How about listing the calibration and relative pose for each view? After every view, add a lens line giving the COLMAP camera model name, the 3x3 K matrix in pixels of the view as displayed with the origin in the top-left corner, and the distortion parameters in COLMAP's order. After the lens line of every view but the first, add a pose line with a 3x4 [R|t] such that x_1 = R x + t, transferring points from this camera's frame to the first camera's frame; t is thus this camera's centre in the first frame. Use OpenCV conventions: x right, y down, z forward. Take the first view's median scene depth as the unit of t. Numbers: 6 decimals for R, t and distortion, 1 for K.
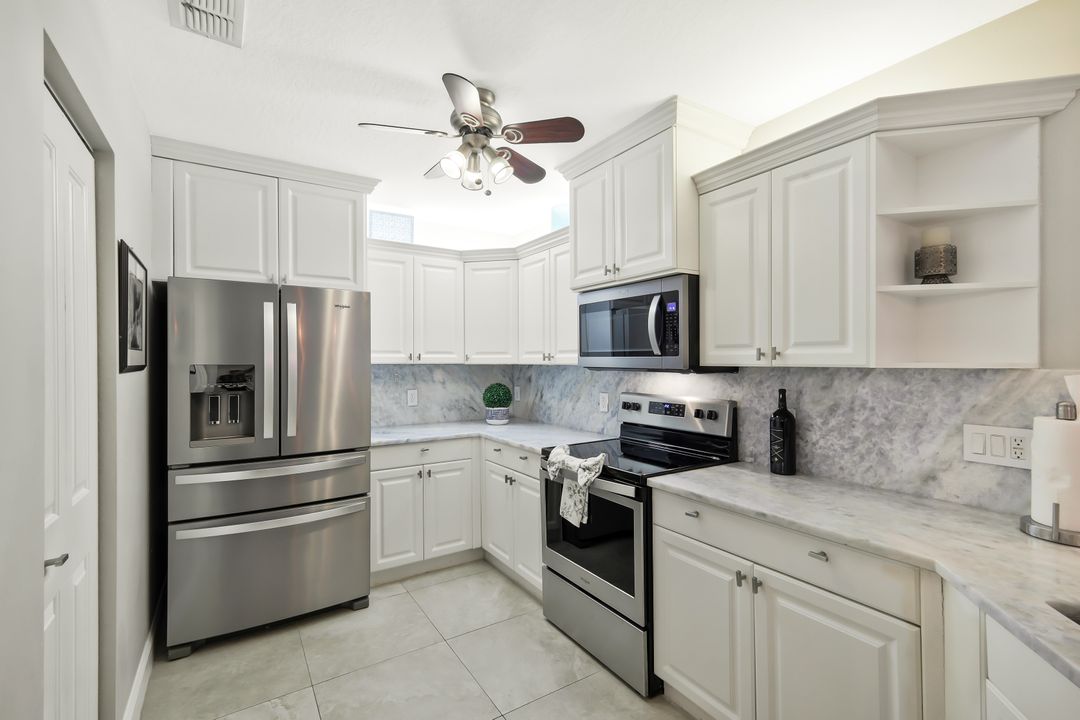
lens RADIAL K [[480.6, 0, 540.0], [0, 480.6, 360.0], [0, 0, 1]] dist [-0.001711, -0.000072]
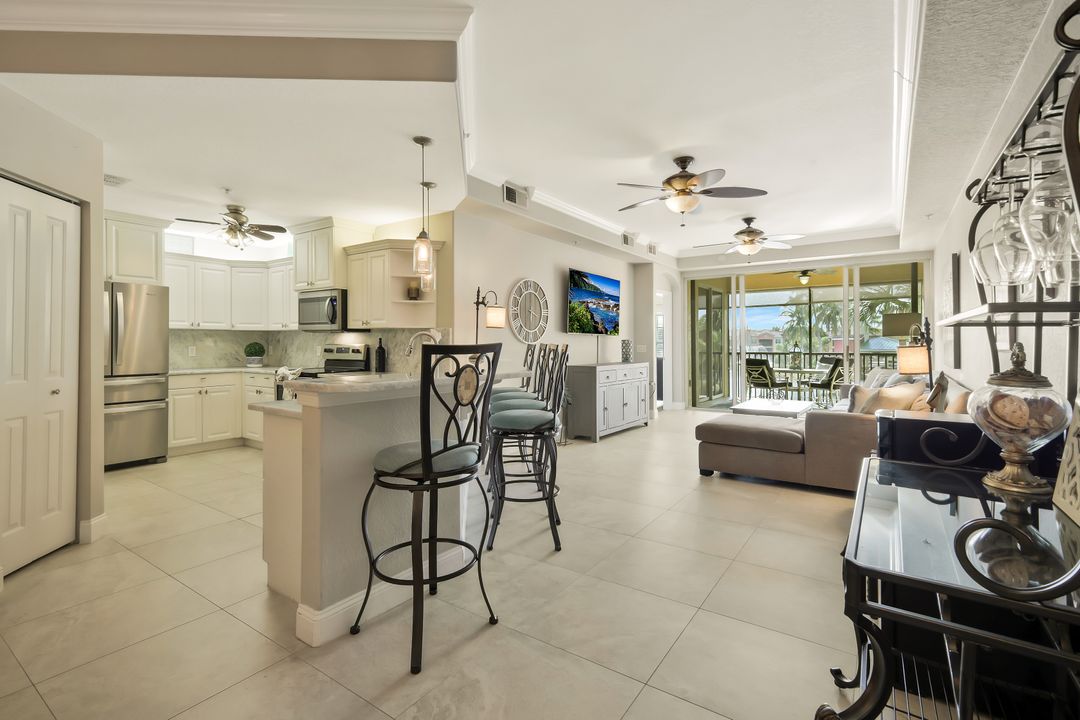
lens RADIAL K [[504.1, 0, 550.9], [0, 504.1, 342.5], [0, 0, 1]] dist [-0.001365, -0.000440]
pose [[0.920412, 0.005084, 0.390918, 0.226148], [-0.005938, 0.999982, 0.000976, 0.056230], [-0.390906, -0.003219, 0.920425, -1.296630]]
